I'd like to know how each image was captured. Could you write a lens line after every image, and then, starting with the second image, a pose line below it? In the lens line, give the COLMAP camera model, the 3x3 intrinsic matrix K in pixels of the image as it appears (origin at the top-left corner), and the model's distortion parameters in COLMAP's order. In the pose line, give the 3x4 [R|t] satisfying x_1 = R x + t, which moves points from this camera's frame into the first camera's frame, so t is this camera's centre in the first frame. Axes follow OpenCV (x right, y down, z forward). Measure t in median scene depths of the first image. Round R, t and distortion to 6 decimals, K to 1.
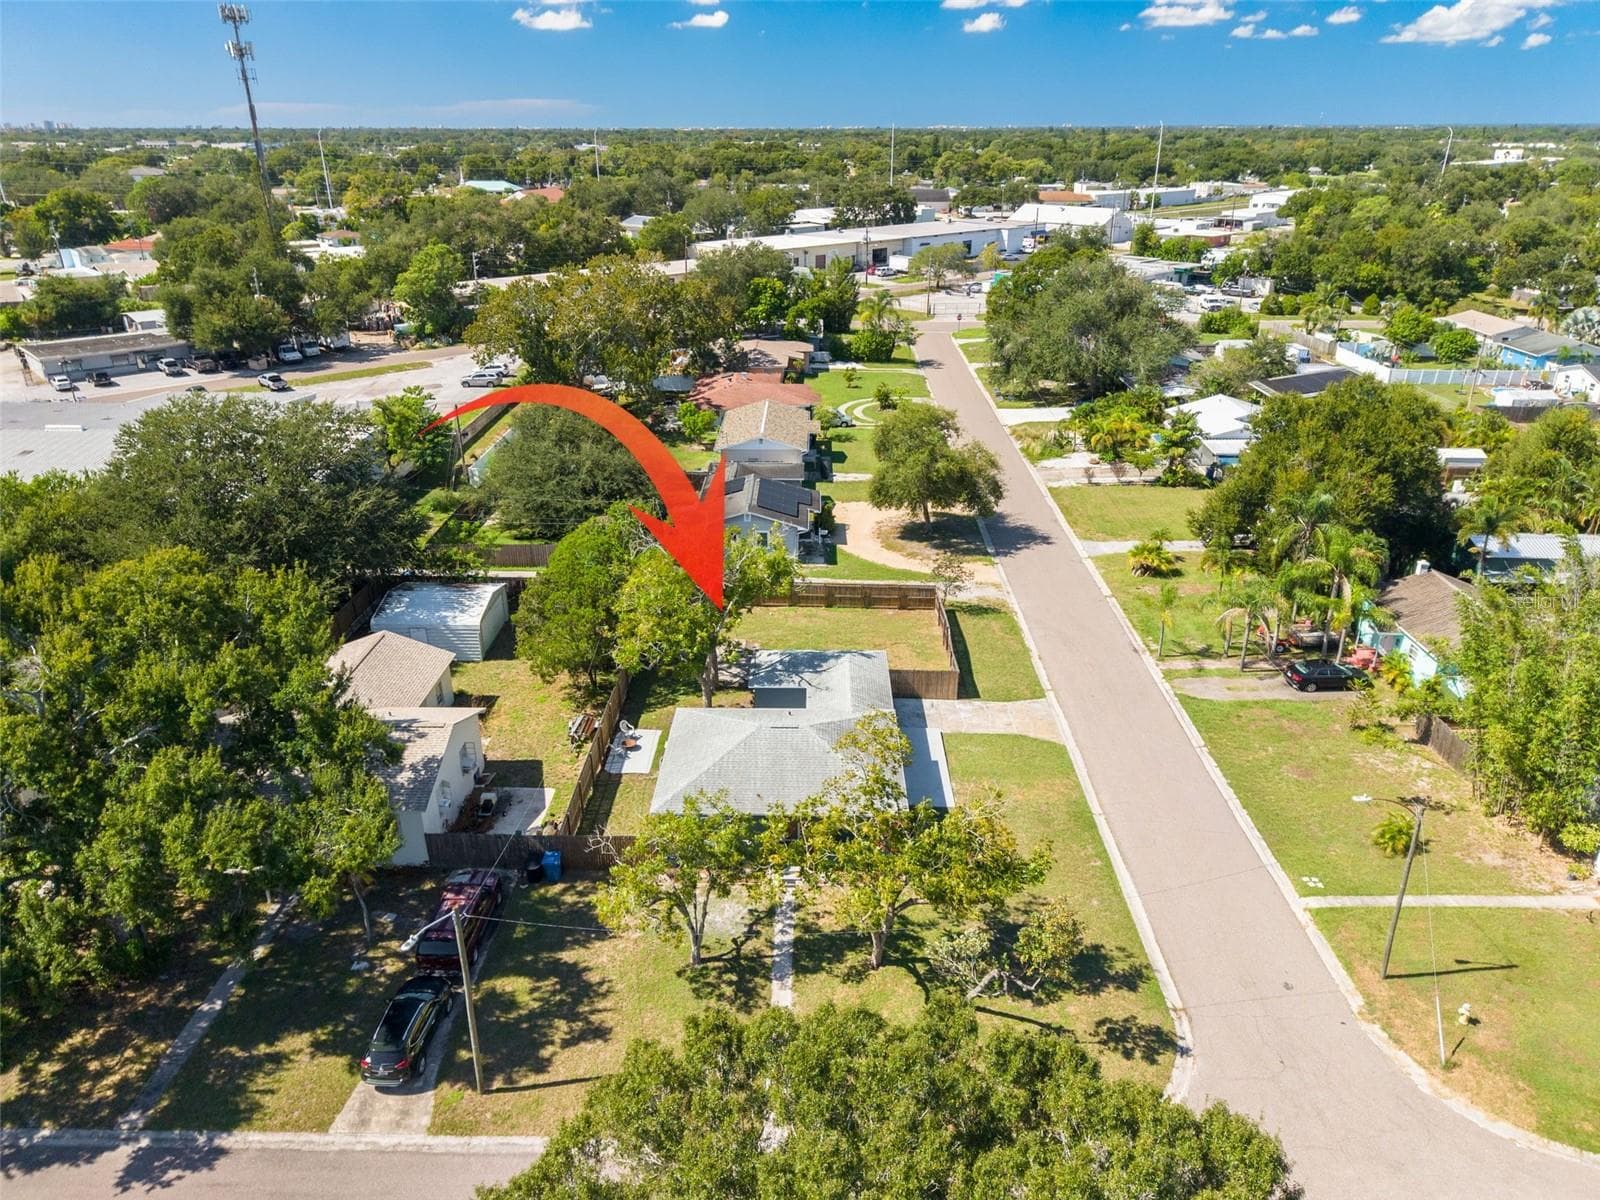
lens RADIAL K [[1081.1, 0, 802.4], [0, 1081.1, 577.1], [0, 0, 1]] dist [0.049059, -0.055649]
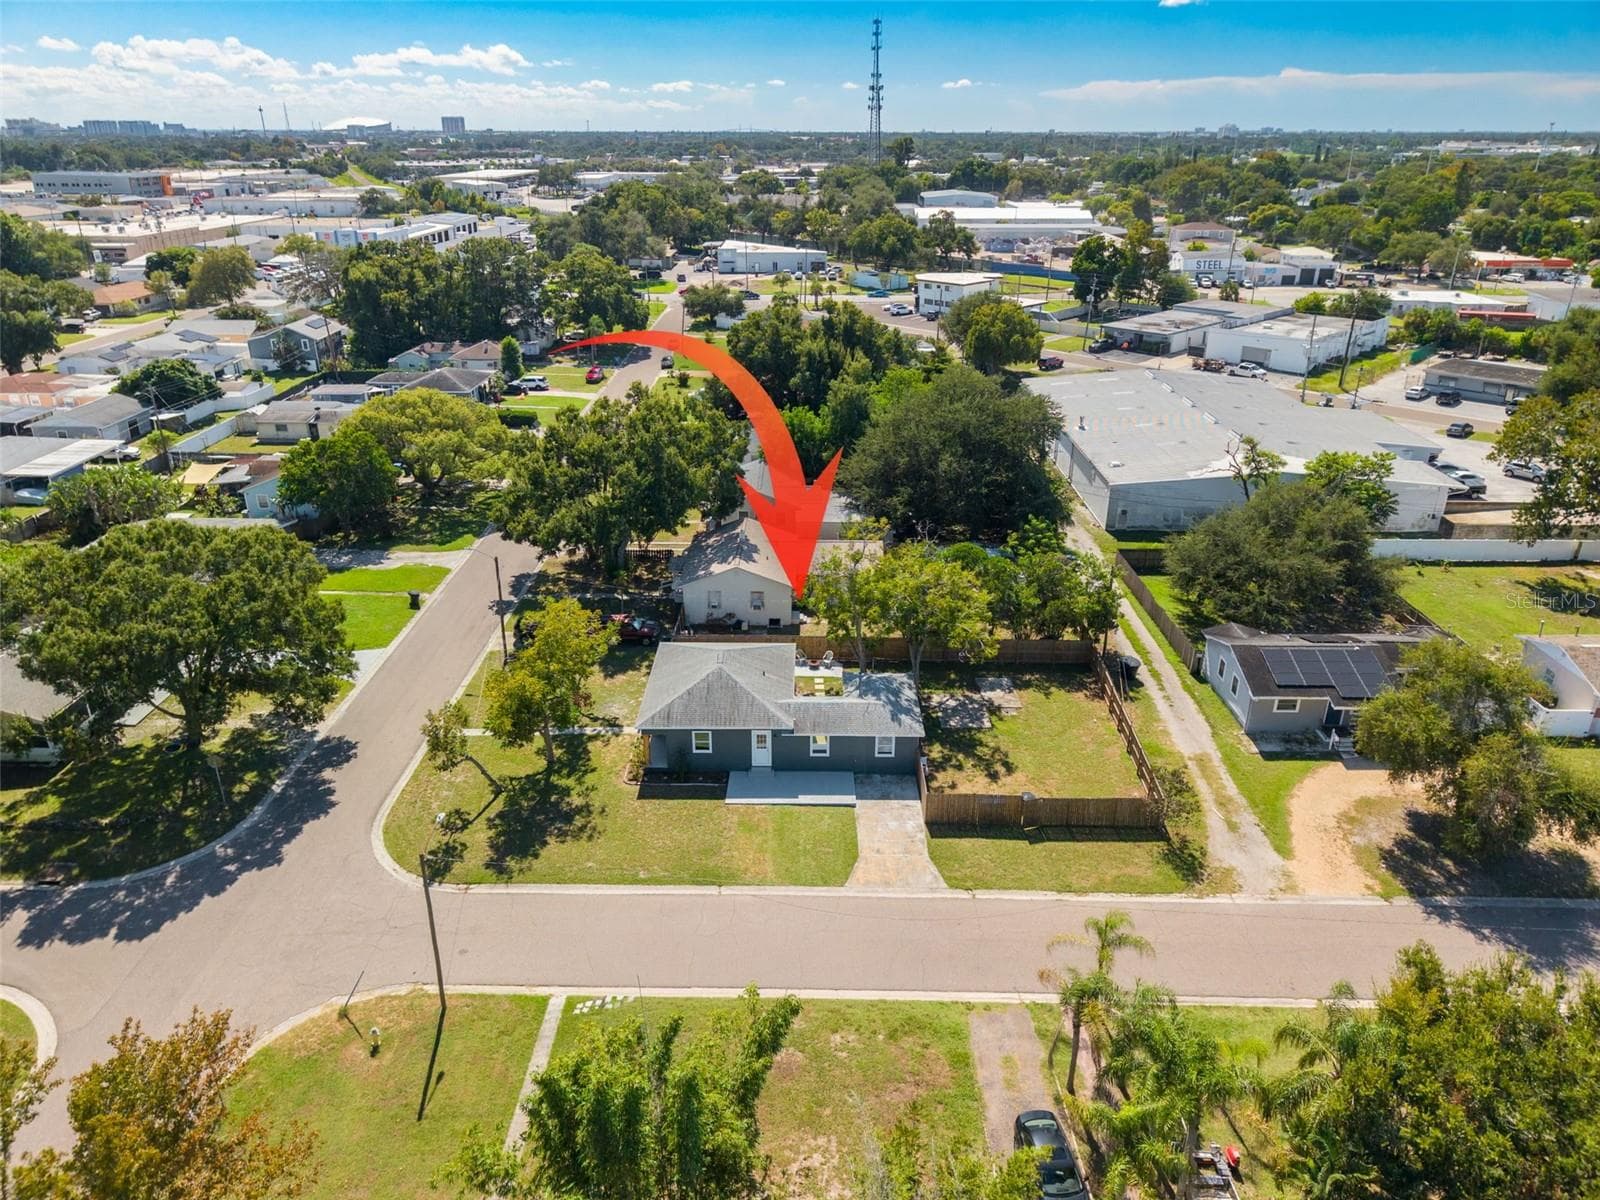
lens RADIAL K [[1081.1, 0, 802.4], [0, 1081.1, 577.1], [0, 0, 1]] dist [0.049059, -0.055649]
pose [[0.006360, 0.379091, -0.925338, 0.787310], [-0.382859, 0.855771, 0.347959, -0.300790], [0.923785, 0.352060, 0.150581, 0.576245]]
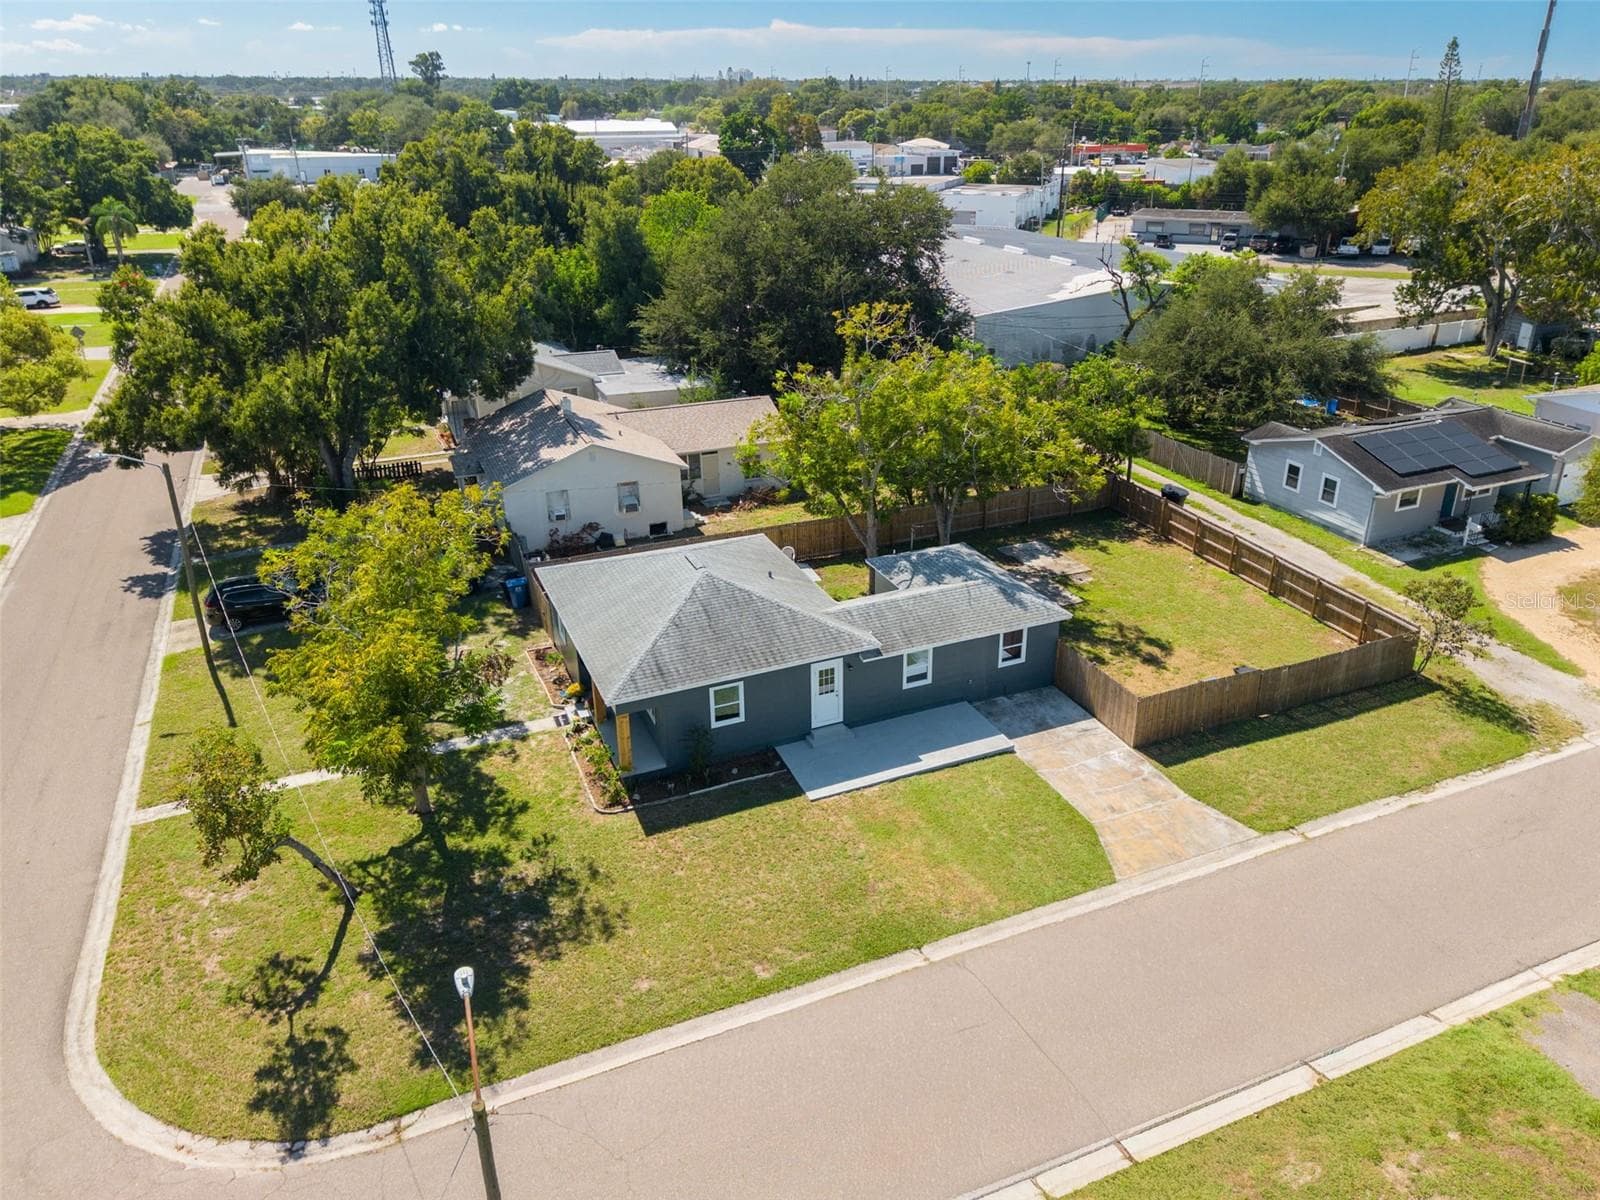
lens RADIAL K [[1140.5, 0, 849.0], [0, 1140.5, 569.7], [0, 0, 1]] dist [0.006241, -0.000490]
pose [[0.431887, 0.353983, -0.829560, 0.458093], [-0.344300, 0.914816, 0.211112, -0.040060], [0.833625, 0.194441, 0.516974, 0.459618]]
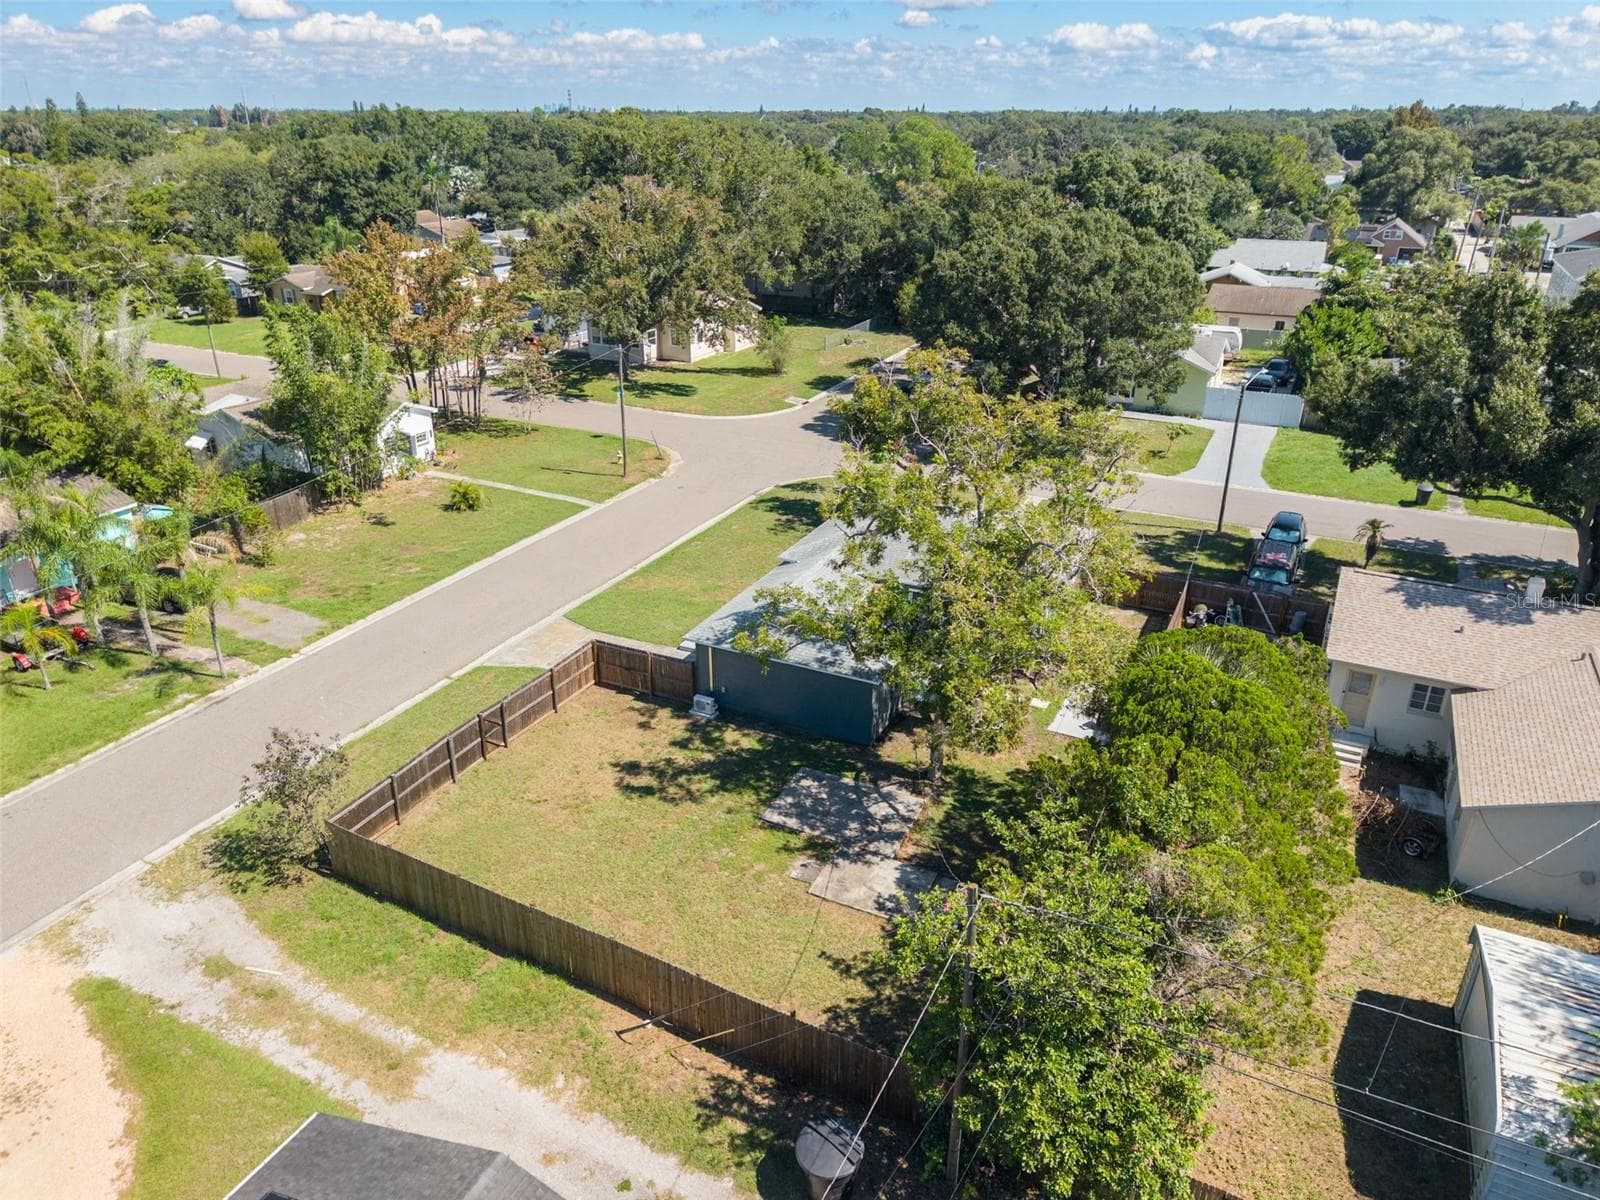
lens RADIAL K [[1086.1, 0, 800.0], [0, 1086.1, 600.0], [0, 0, 1]] dist [0.016861, -0.006645]
pose [[-0.902433, -0.177898, 0.392385, -0.189099], [0.162276, 0.703337, 0.692087, -0.309024], [-0.399100, 0.688237, -0.605846, 1.112665]]
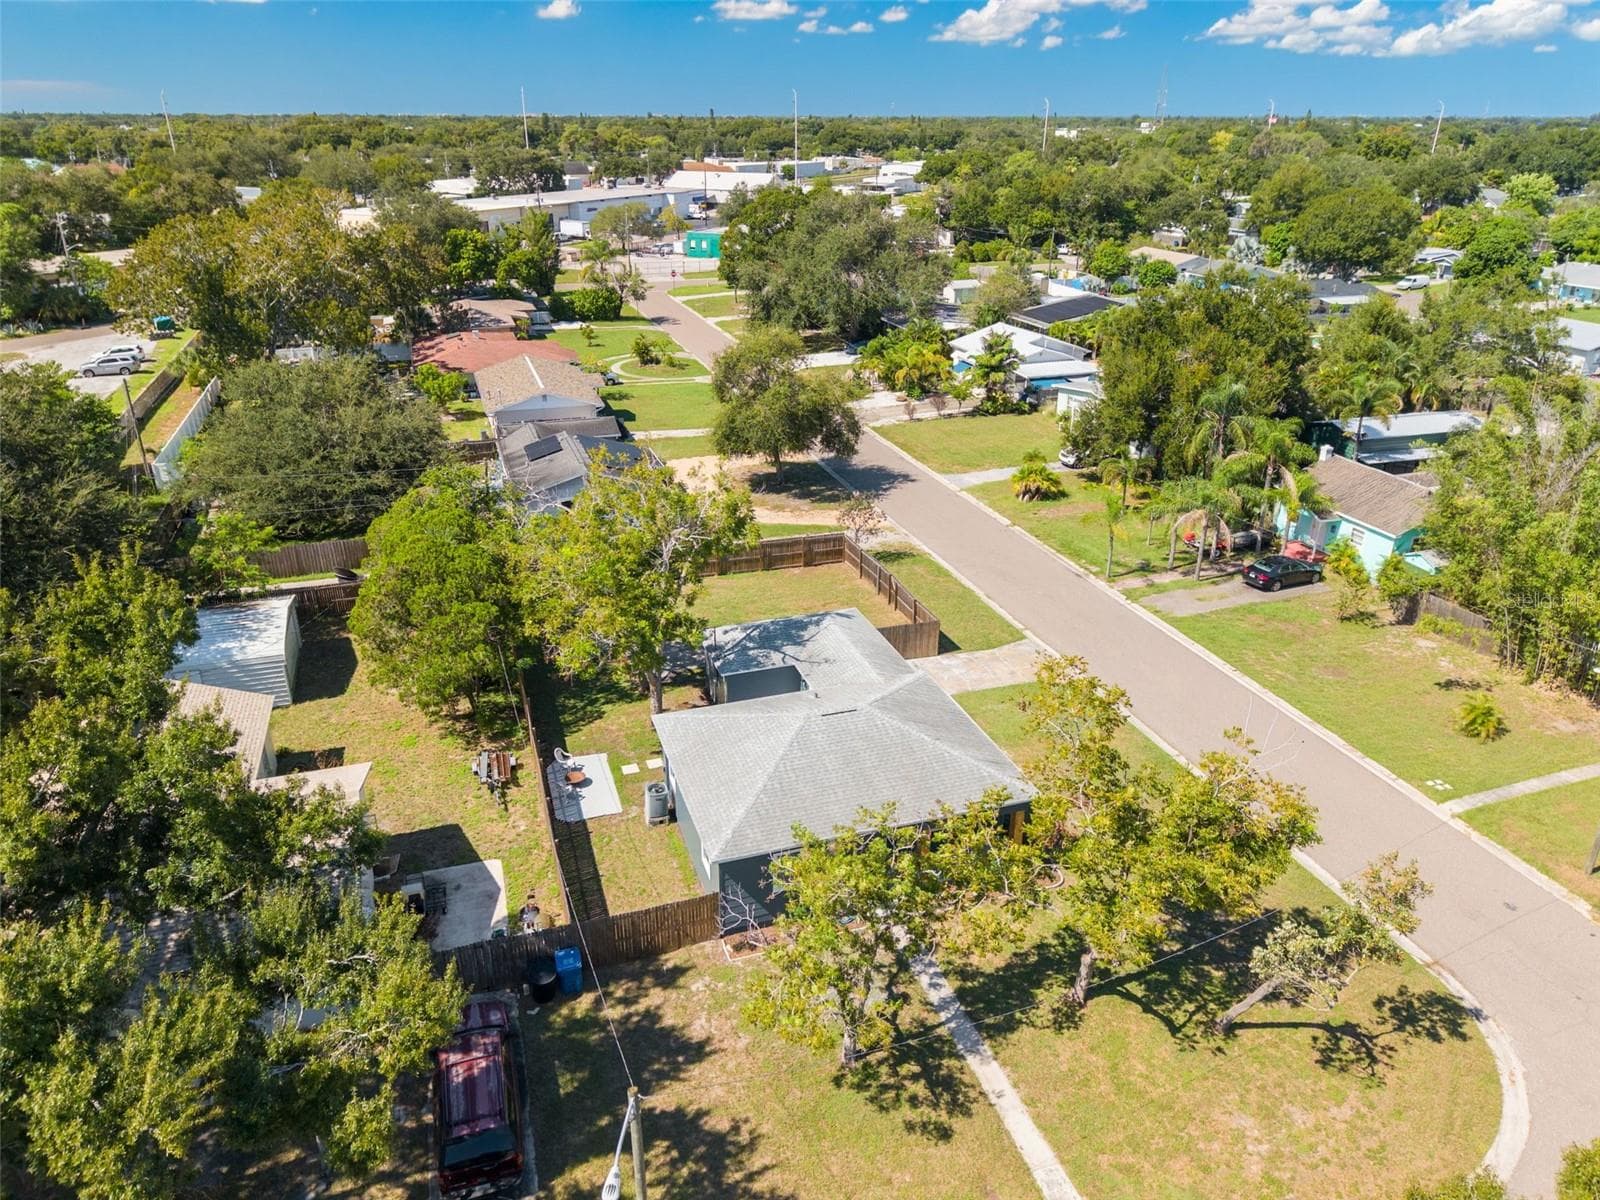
lens RADIAL K [[1086.1, 0, 800.0], [0, 1086.1, 600.0], [0, 0, 1]] dist [0.016861, -0.006645]
pose [[0.942951, -0.132577, 0.305397, -0.173504], [0.124647, 0.991161, 0.045415, 0.016768], [-0.308718, -0.004757, 0.951142, 0.203583]]
